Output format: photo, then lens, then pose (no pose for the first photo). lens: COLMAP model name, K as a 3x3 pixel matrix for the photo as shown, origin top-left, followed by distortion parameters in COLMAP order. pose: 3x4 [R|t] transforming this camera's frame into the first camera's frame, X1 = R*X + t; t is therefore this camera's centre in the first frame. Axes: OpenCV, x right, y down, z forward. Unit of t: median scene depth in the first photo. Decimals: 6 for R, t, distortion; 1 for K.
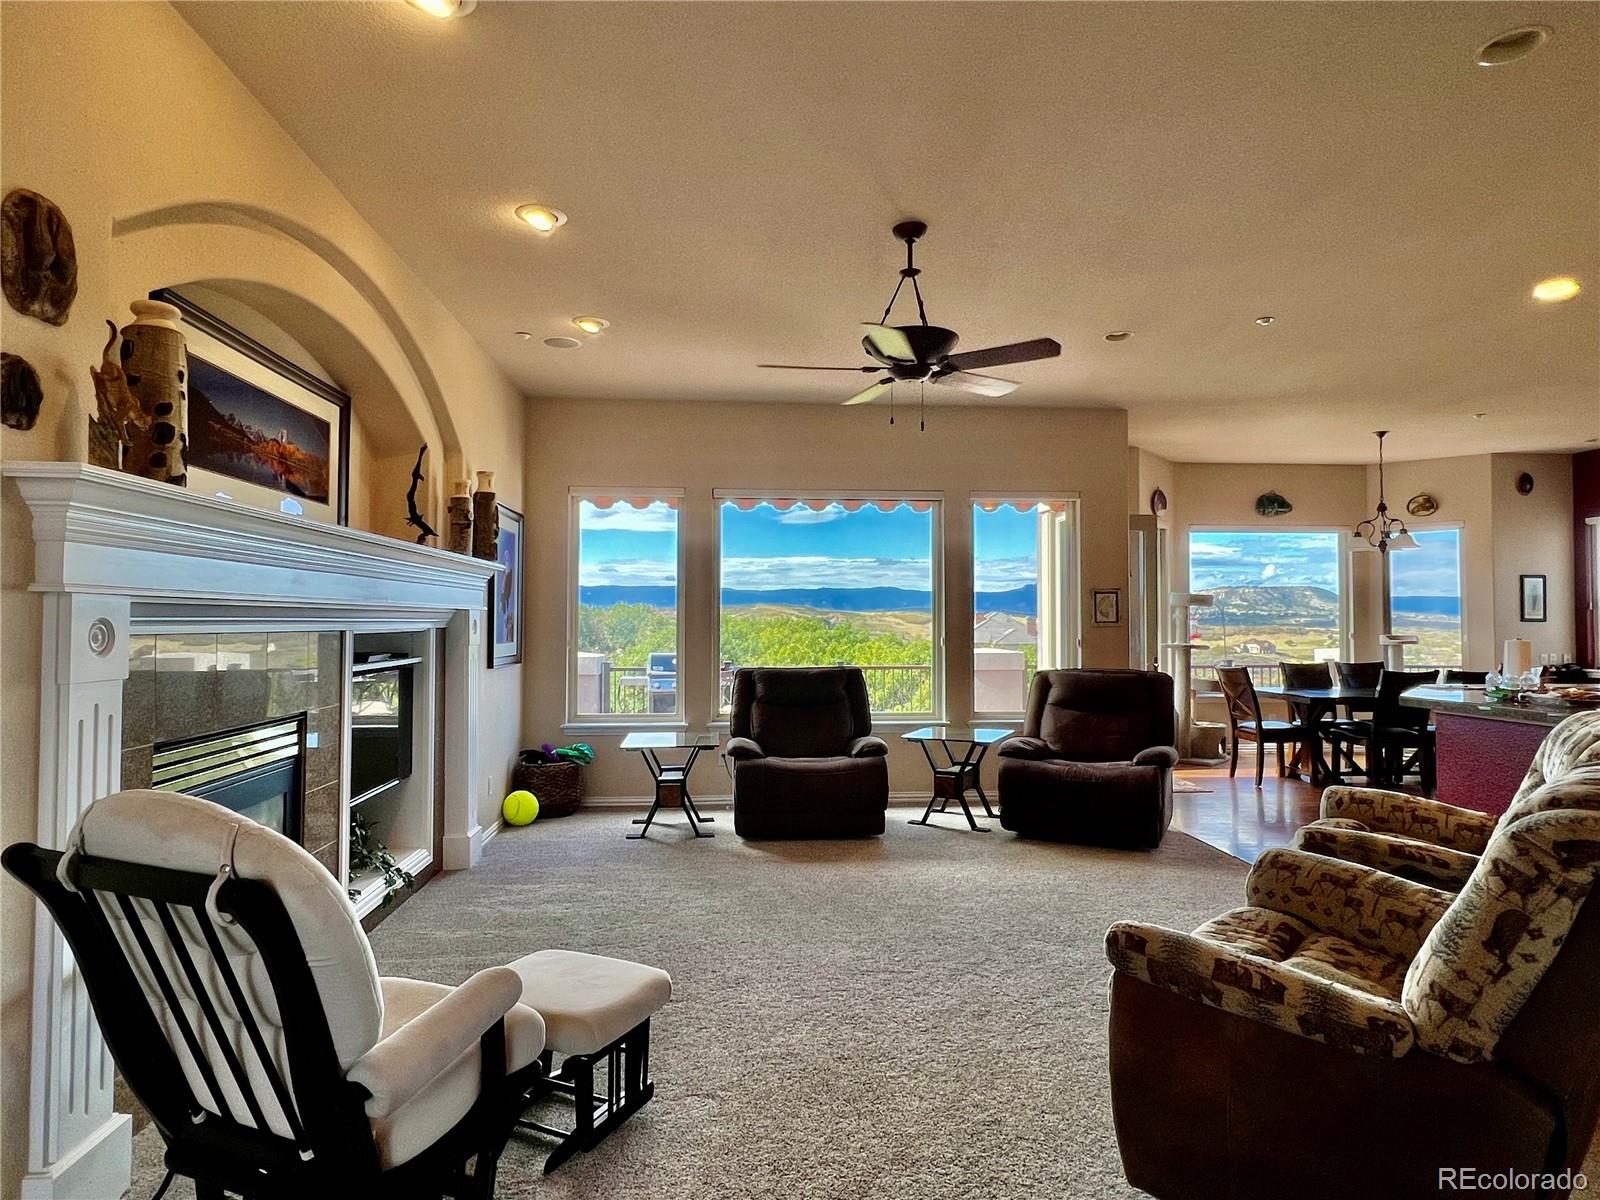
lens RADIAL K [[950.6, 0, 800.0], [0, 950.6, 600.0], [0, 0, 1]] dist [0.002692, 0.001653]
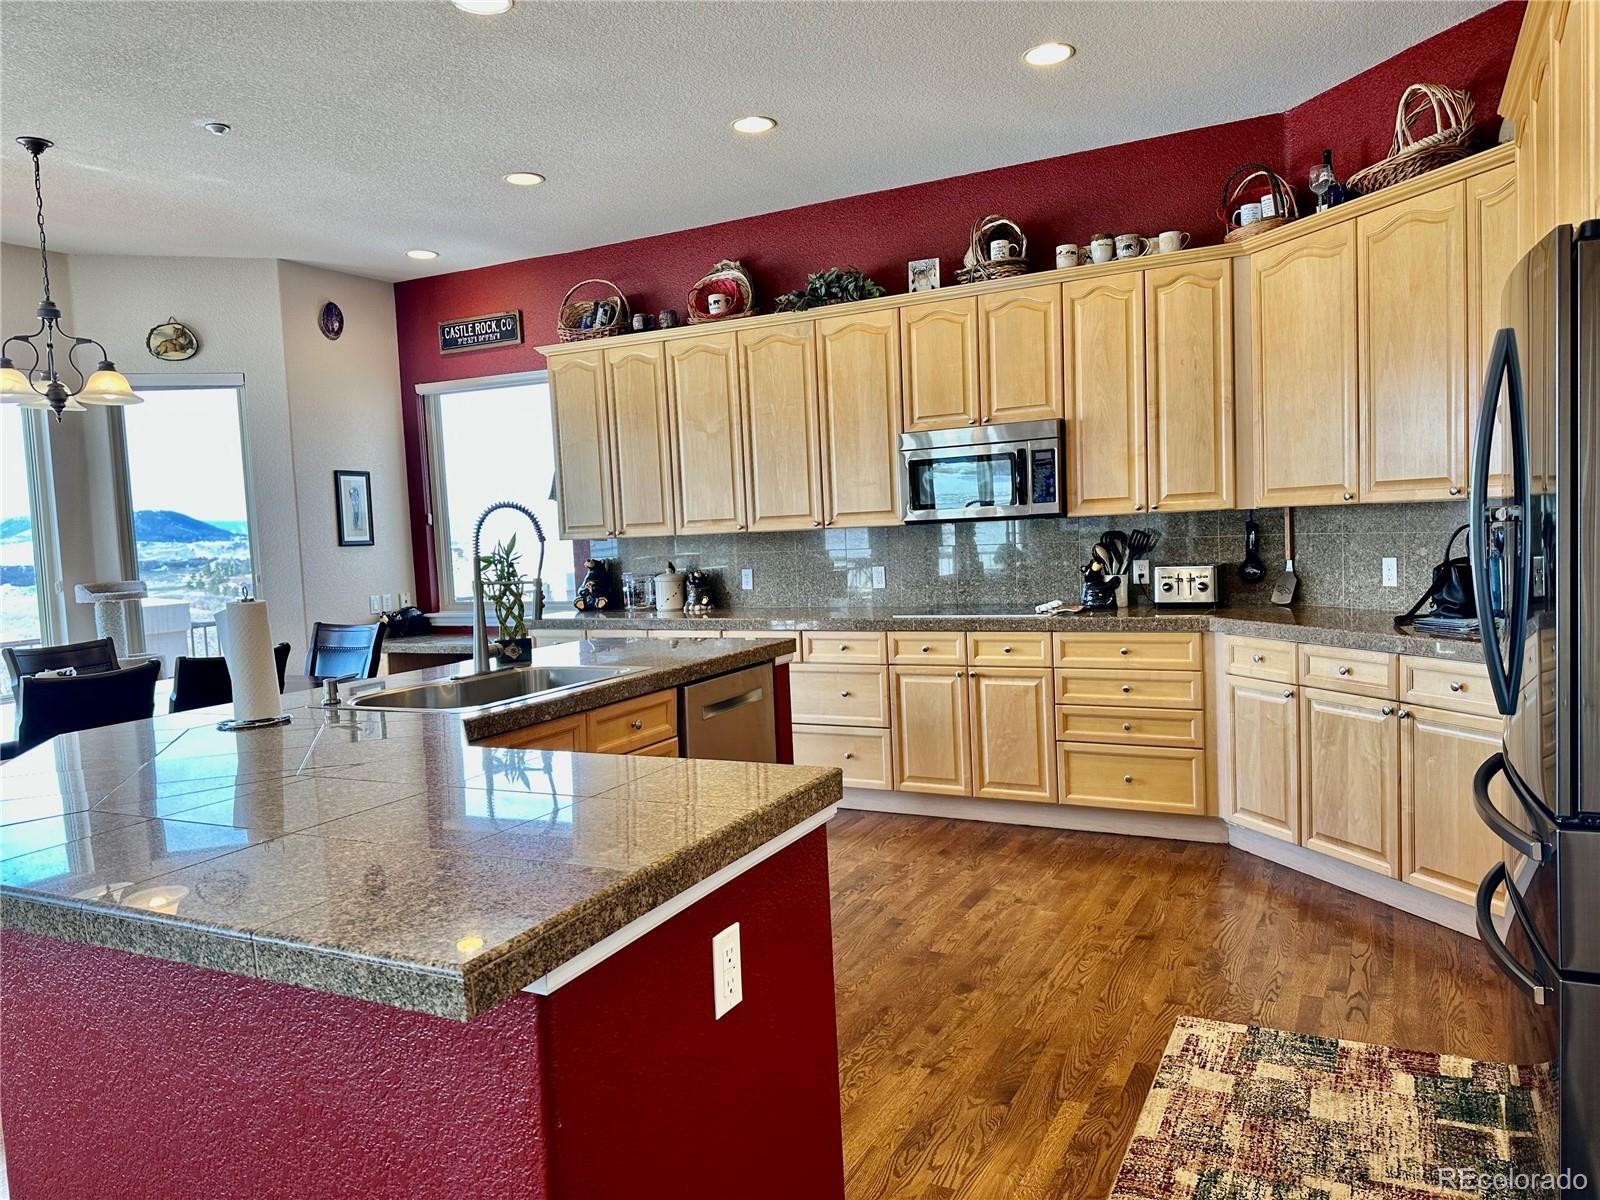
lens RADIAL K [[1103.6, 0, 800.0], [0, 1103.6, 600.0], [0, 0, 1]] dist [0.205700, -0.425695]
pose [[0.542056, -0.081816, 0.836350, 0.322785], [0.025385, 0.996389, 0.081019, 0.005974], [-0.839959, -0.022686, 0.542175, 0.373503]]
